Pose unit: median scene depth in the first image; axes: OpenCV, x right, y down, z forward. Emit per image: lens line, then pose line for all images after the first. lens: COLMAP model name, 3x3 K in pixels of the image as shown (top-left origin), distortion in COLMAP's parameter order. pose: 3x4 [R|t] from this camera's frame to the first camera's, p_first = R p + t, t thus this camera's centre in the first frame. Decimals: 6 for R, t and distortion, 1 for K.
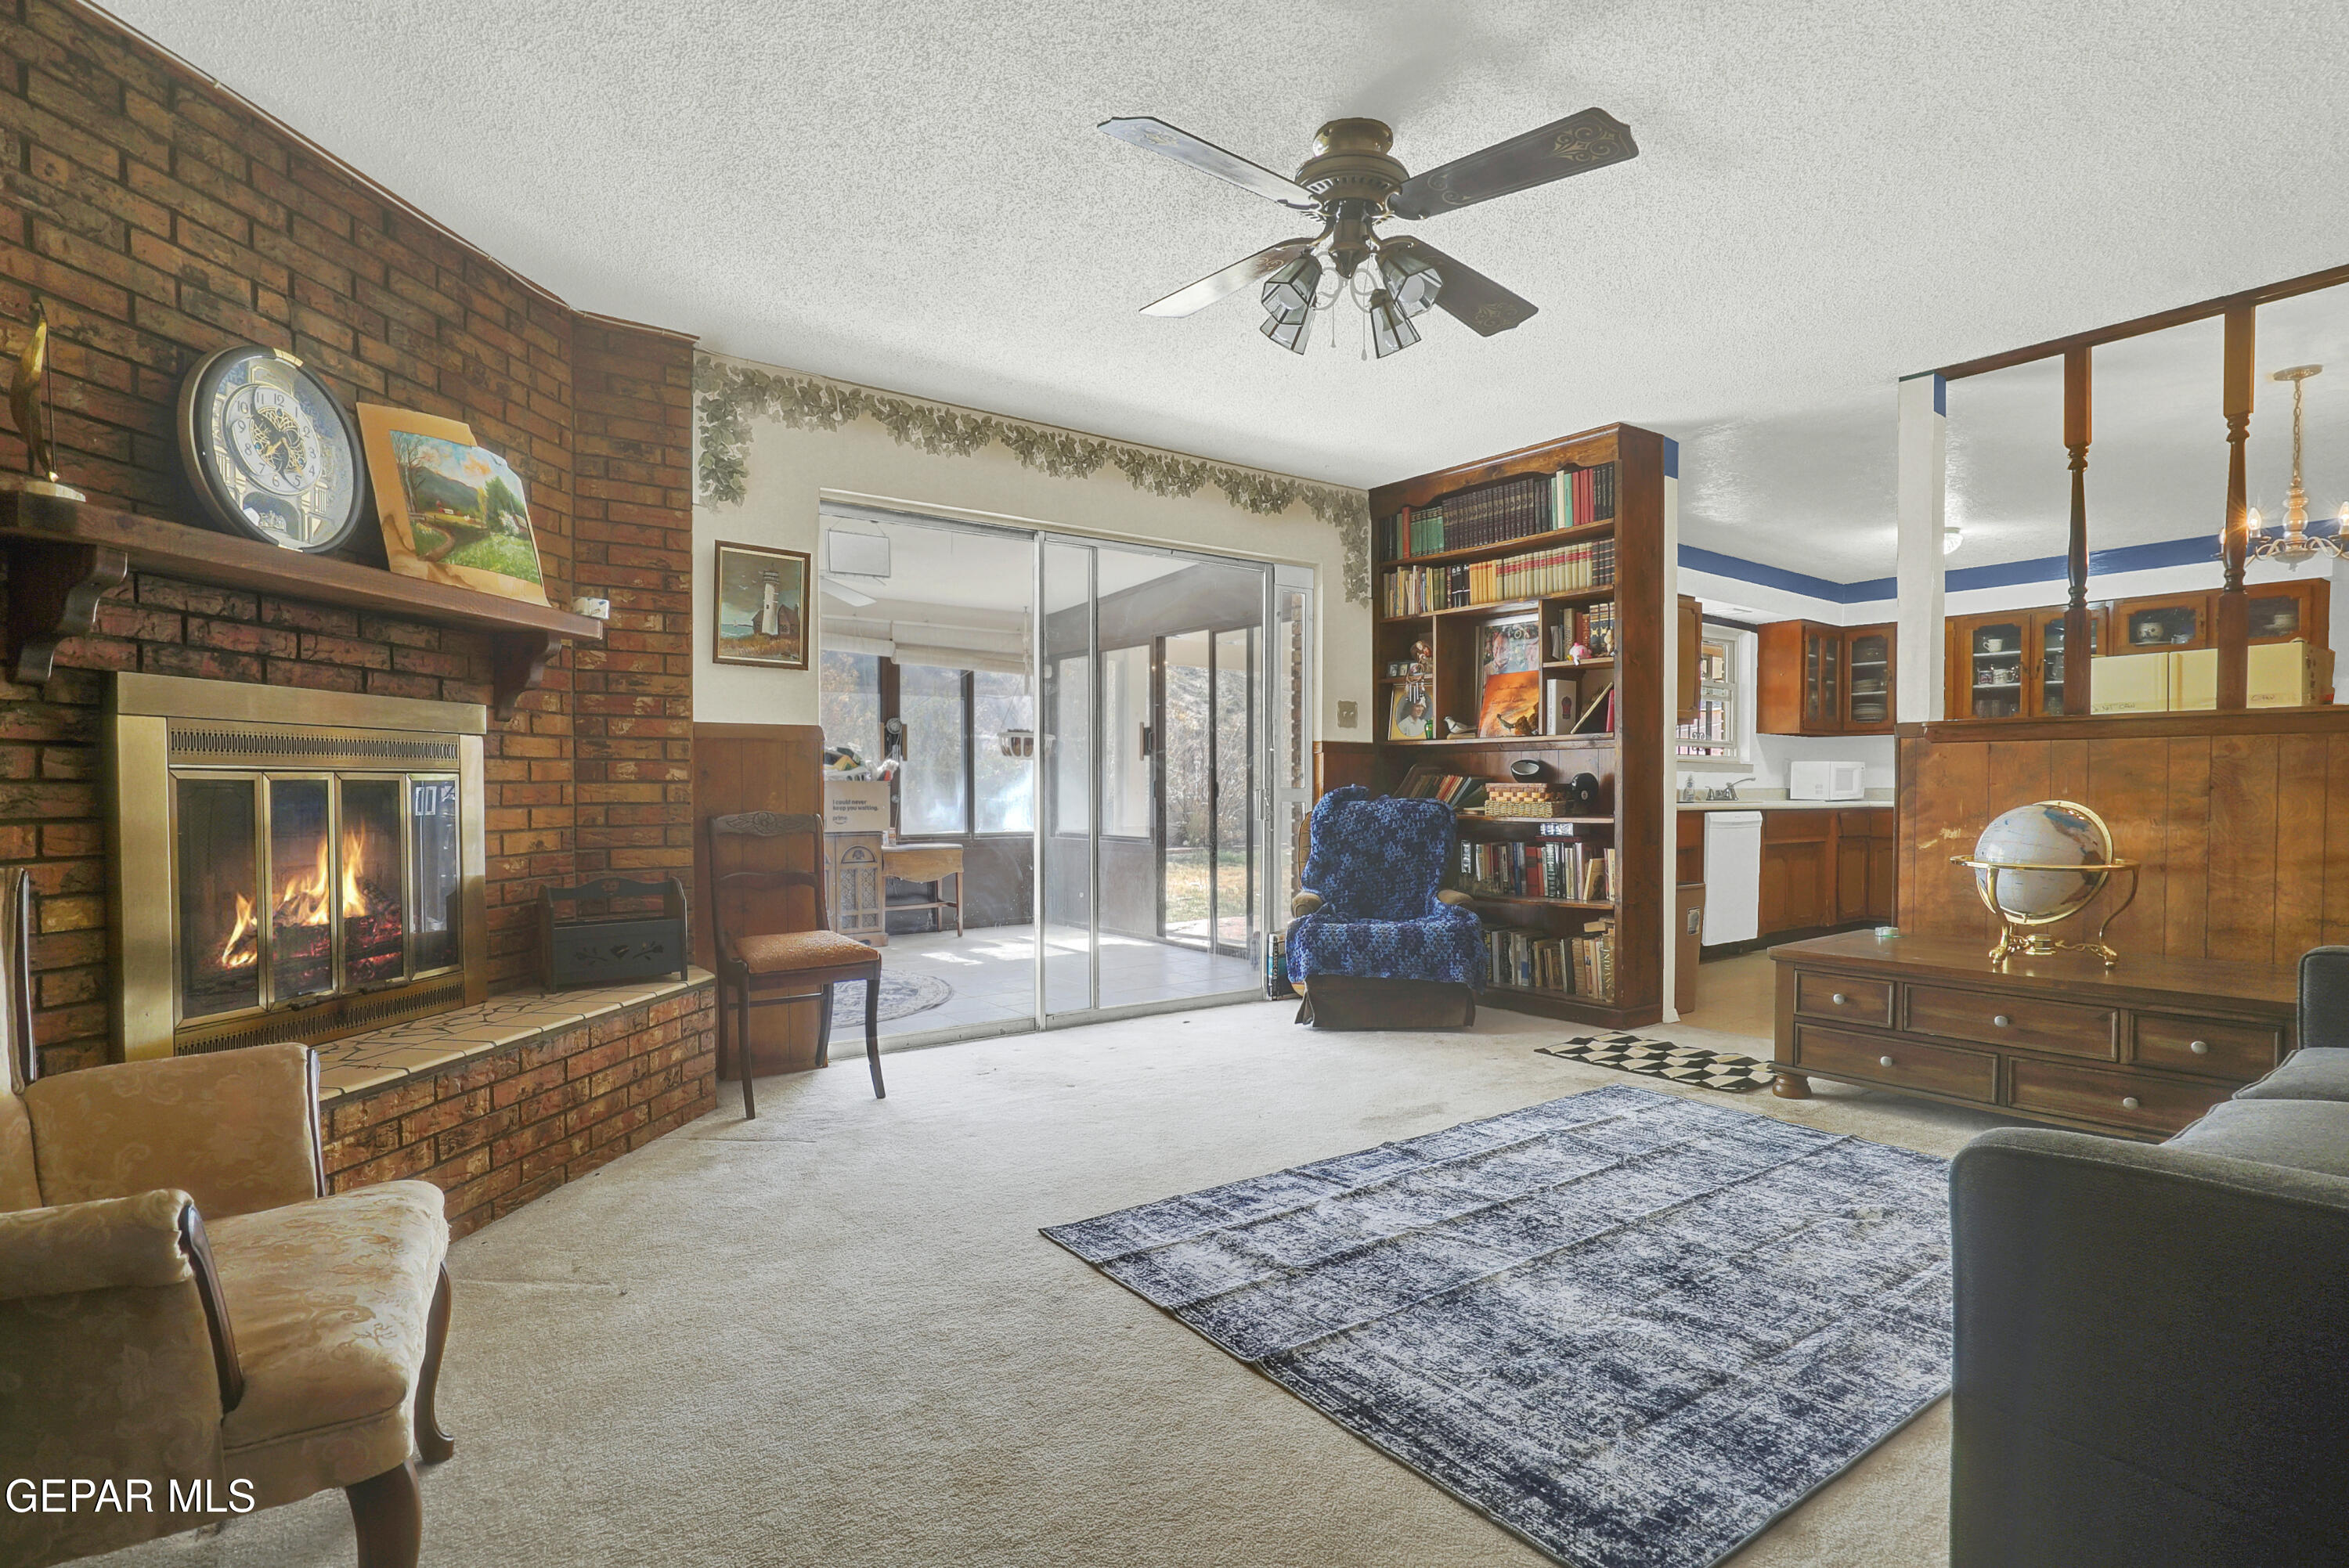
lens RADIAL K [[1167.4, 0, 1174.5], [0, 1167.4, 784.0], [0, 0, 1]] dist [-0.035879, 0.000019]
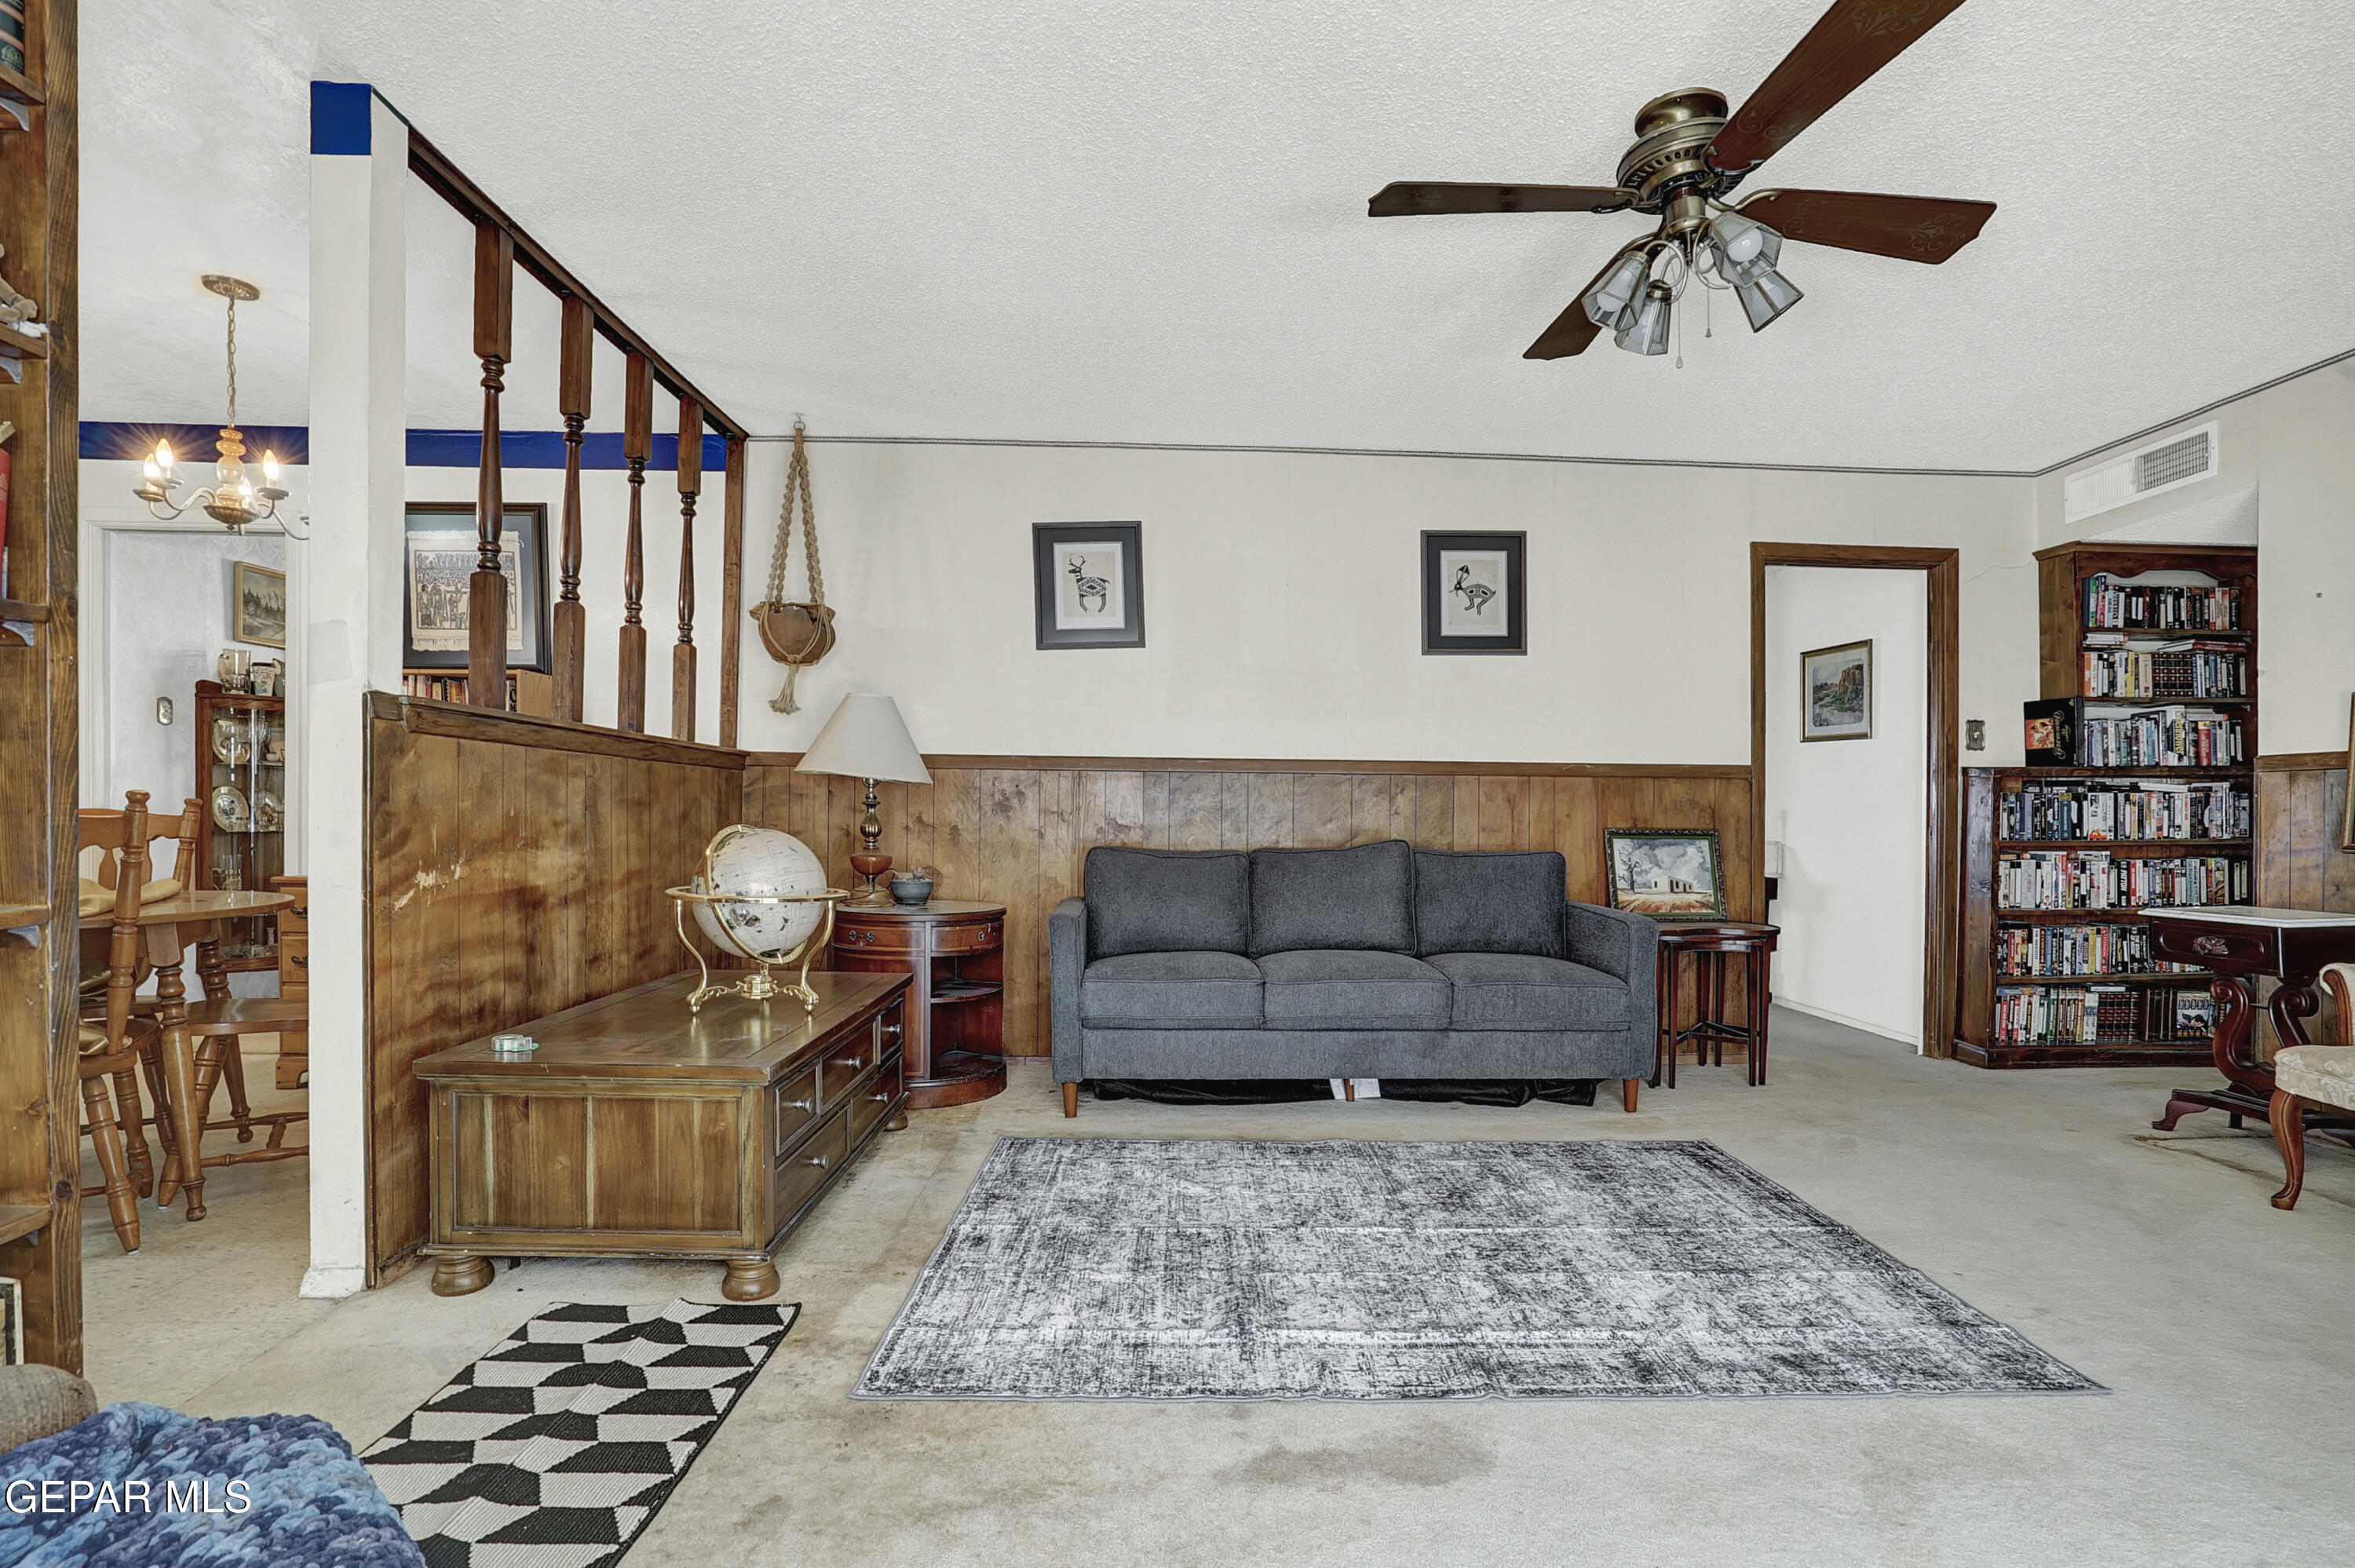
lens RADIAL K [[1111.1, 0, 1189.6], [0, 1111.1, 789.7], [0, 0, 1]] dist [-0.061769, 0.024579]
pose [[-0.823909, 0.002661, 0.566716, -0.010337], [-0.014908, 0.999541, -0.026365, 0.003755], [-0.566527, -0.030171, -0.823491, 1.268144]]
